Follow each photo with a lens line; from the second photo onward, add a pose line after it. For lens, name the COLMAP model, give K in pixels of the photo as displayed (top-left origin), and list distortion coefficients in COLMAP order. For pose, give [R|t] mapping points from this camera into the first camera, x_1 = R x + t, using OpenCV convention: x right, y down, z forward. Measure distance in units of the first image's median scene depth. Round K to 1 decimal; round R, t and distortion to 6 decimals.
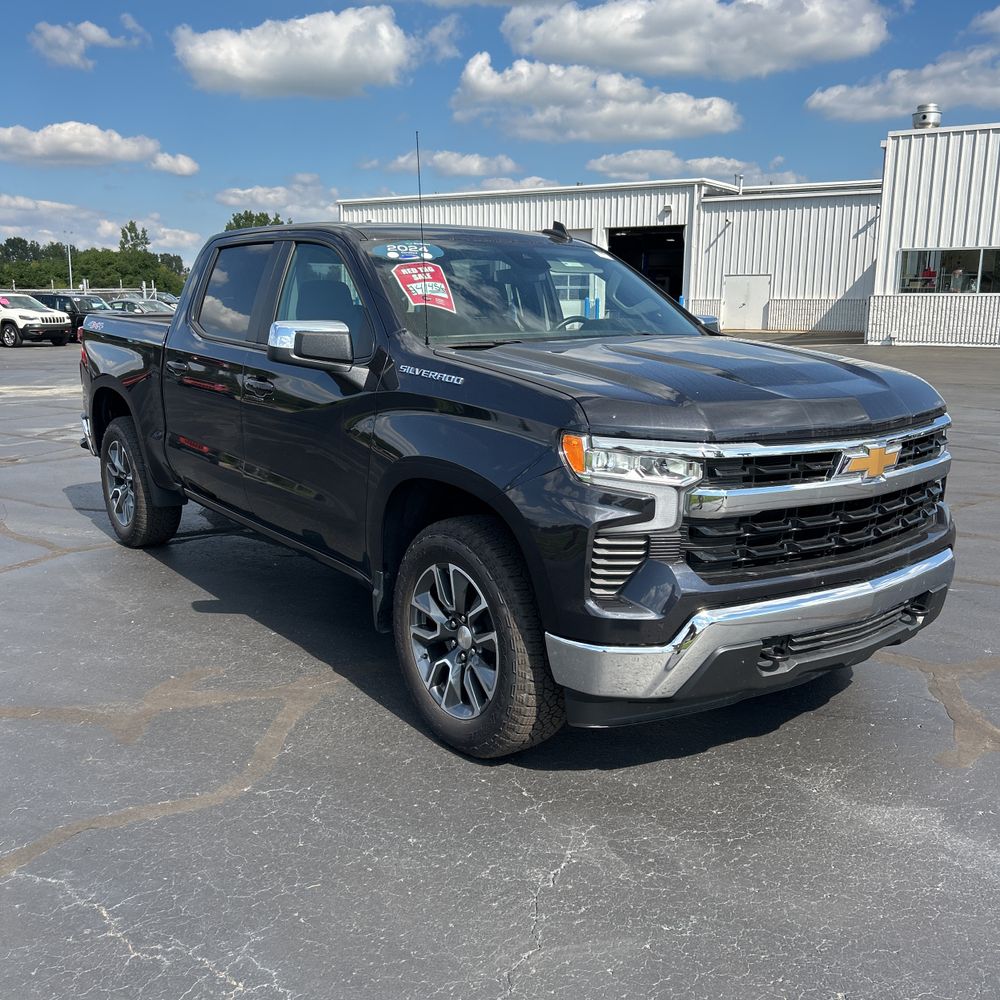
lens RADIAL K [[999.3, 0, 495.1], [0, 999.3, 495.1], [0, 0, 1]] dist [0.028662, -0.031142]
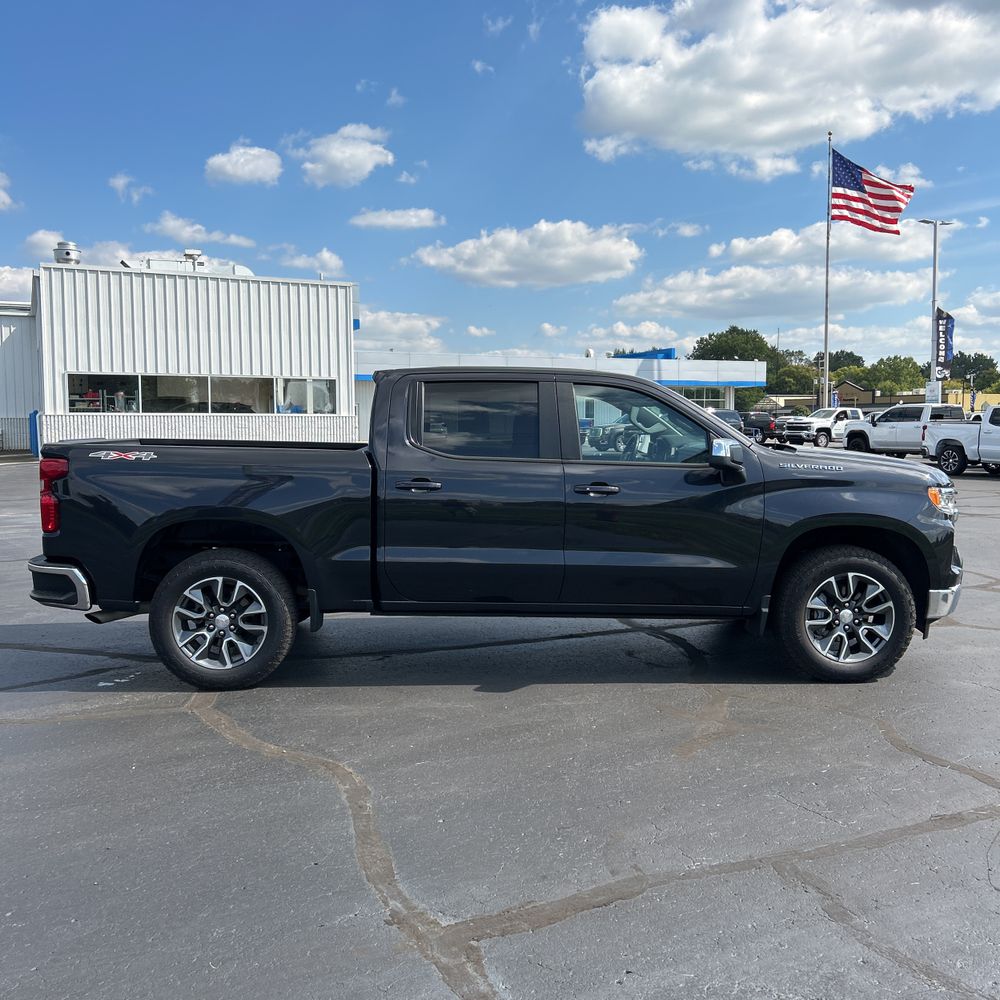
lens RADIAL K [[999.3, 0, 495.1], [0, 999.3, 495.1], [0, 0, 1]] dist [0.028662, -0.031142]
pose [[0.548465, -0.067284, 0.833462, -0.242224], [0.162988, 0.986241, -0.027638, -0.015512], [-0.820135, 0.151003, 0.551885, 0.068704]]
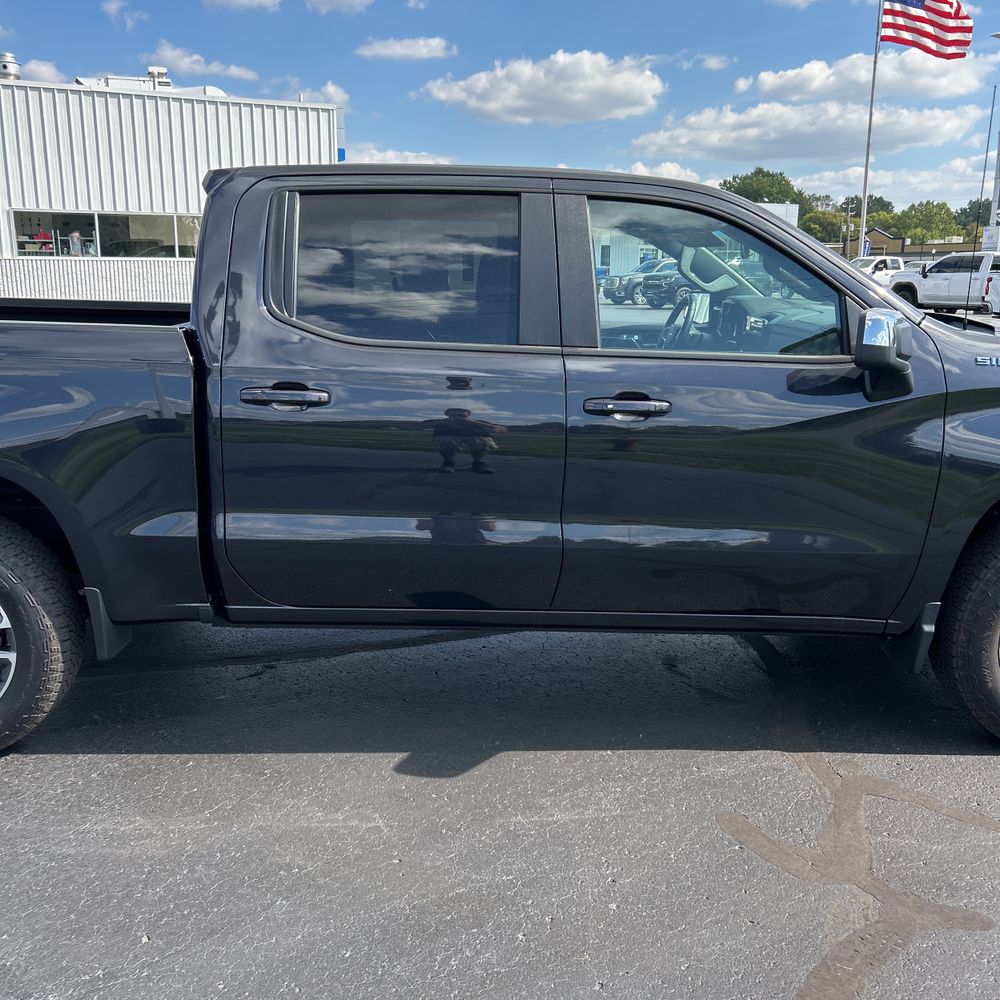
lens RADIAL K [[999.3, 0, 495.1], [0, 999.3, 495.1], [0, 0, 1]] dist [0.028662, -0.031142]
pose [[0.558856, -0.184796, 0.808412, -0.149387], [0.155535, 0.980912, 0.116707, -0.025046], [-0.814548, 0.060514, 0.576931, 0.118378]]
